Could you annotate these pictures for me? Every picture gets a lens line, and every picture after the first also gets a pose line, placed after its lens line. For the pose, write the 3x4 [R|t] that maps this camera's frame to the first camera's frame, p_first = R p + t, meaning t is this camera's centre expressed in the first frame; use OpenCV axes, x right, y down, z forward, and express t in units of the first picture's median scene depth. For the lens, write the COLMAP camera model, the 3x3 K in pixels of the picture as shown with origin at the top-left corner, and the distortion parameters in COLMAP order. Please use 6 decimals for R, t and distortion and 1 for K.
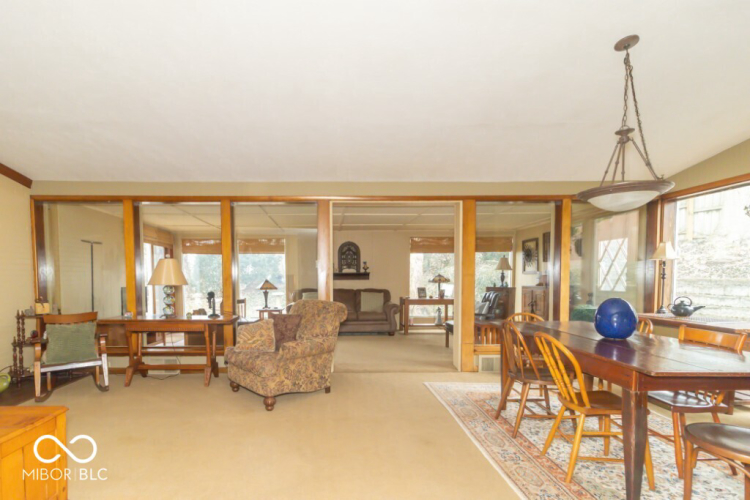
lens RADIAL K [[373.7, 0, 337.8], [0, 373.7, 291.3], [0, 0, 1]] dist [0.002050, 0.000366]
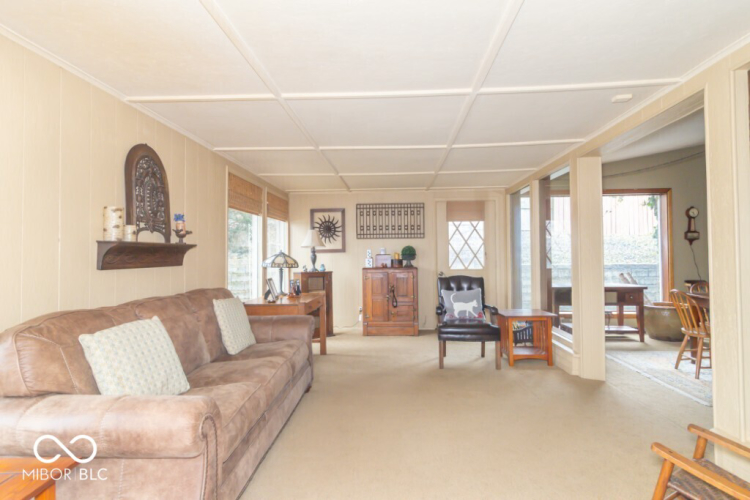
lens RADIAL K [[438.6, 0, 374.1], [0, 438.6, 256.3], [0, 0, 1]] dist [-0.020291, -0.000657]
pose [[0.068856, 0.006324, 0.997607, -0.615264], [0.048513, 0.998776, -0.009680, -0.043737], [-0.996446, 0.049064, 0.068464, 1.364200]]
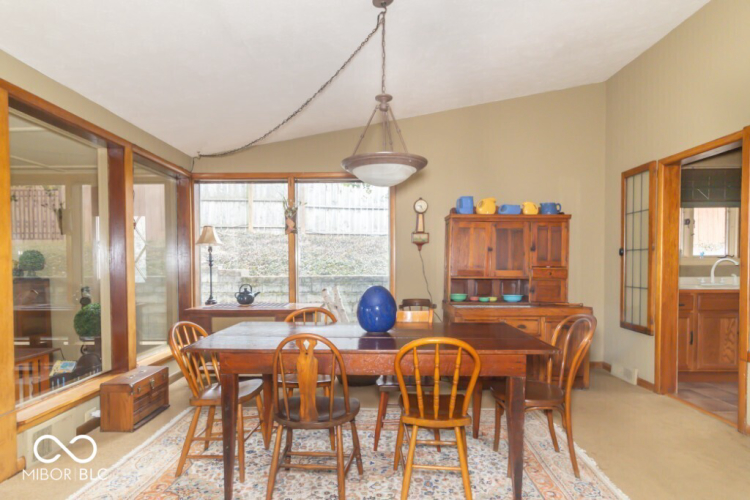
lens RADIAL K [[409.0, 0, 371.1], [0, 409.0, 268.8], [0, 0, 1]] dist [-0.016400, -0.000624]
pose [[0.022430, -0.014814, 0.999639, -0.111348], [0.046005, 0.998846, 0.013770, -0.020671], [-0.998689, 0.045680, 0.023086, 0.538765]]
